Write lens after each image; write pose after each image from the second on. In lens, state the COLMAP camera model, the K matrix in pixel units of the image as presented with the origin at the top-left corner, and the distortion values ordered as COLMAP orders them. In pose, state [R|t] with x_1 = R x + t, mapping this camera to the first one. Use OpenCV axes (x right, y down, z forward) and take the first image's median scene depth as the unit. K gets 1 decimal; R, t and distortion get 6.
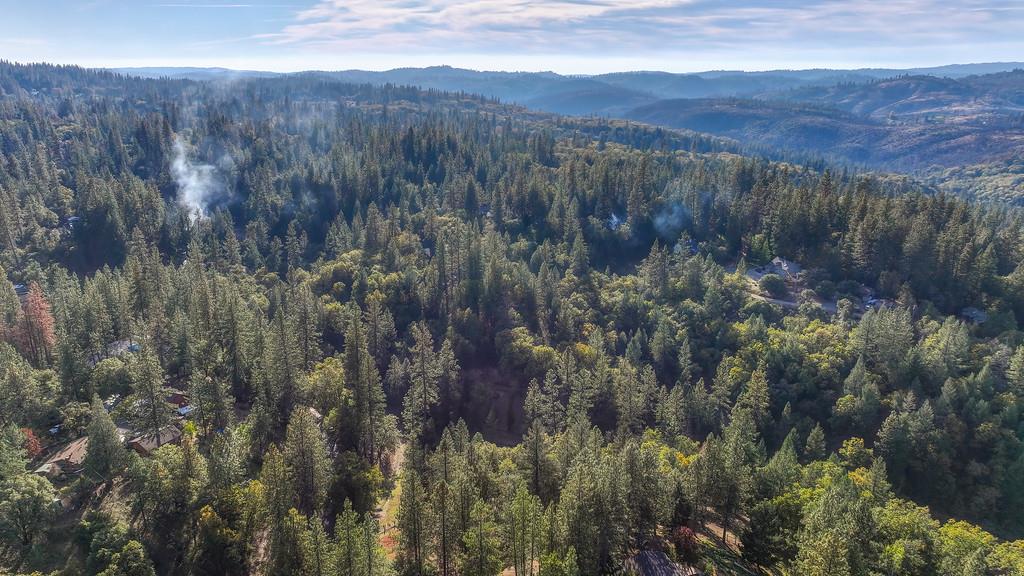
lens RADIAL K [[701.9, 0, 512.0], [0, 701.9, 288.0], [0, 0, 1]] dist [-0.000192, -0.000439]
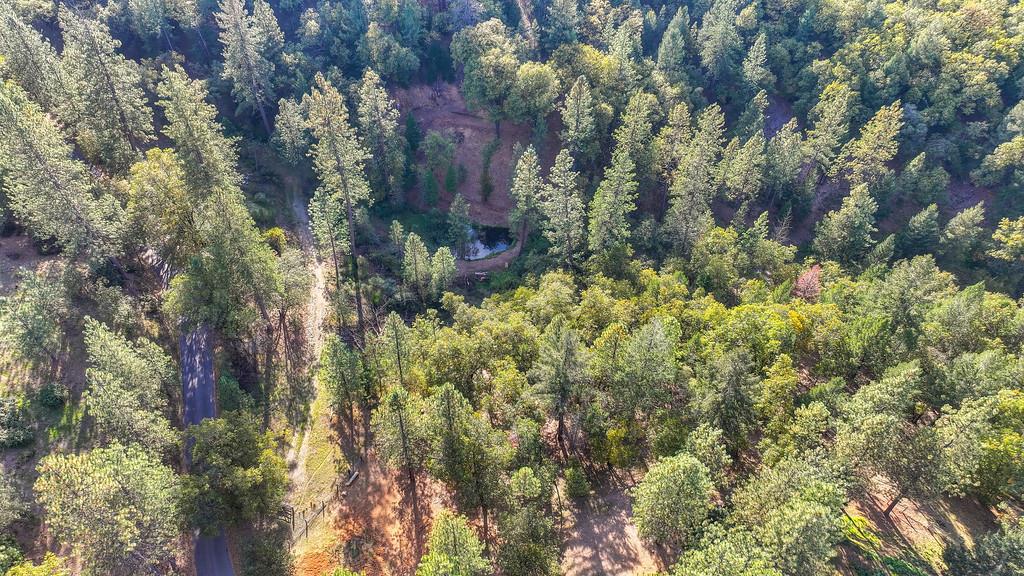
lens RADIAL K [[701.9, 0, 512.0], [0, 701.9, 288.0], [0, 0, 1]] dist [-0.000192, -0.000439]
pose [[0.995965, -0.065426, 0.061419, -0.023306], [0.021984, 0.841464, 0.539865, -0.078607], [-0.087003, -0.536337, 0.839508, 0.392532]]
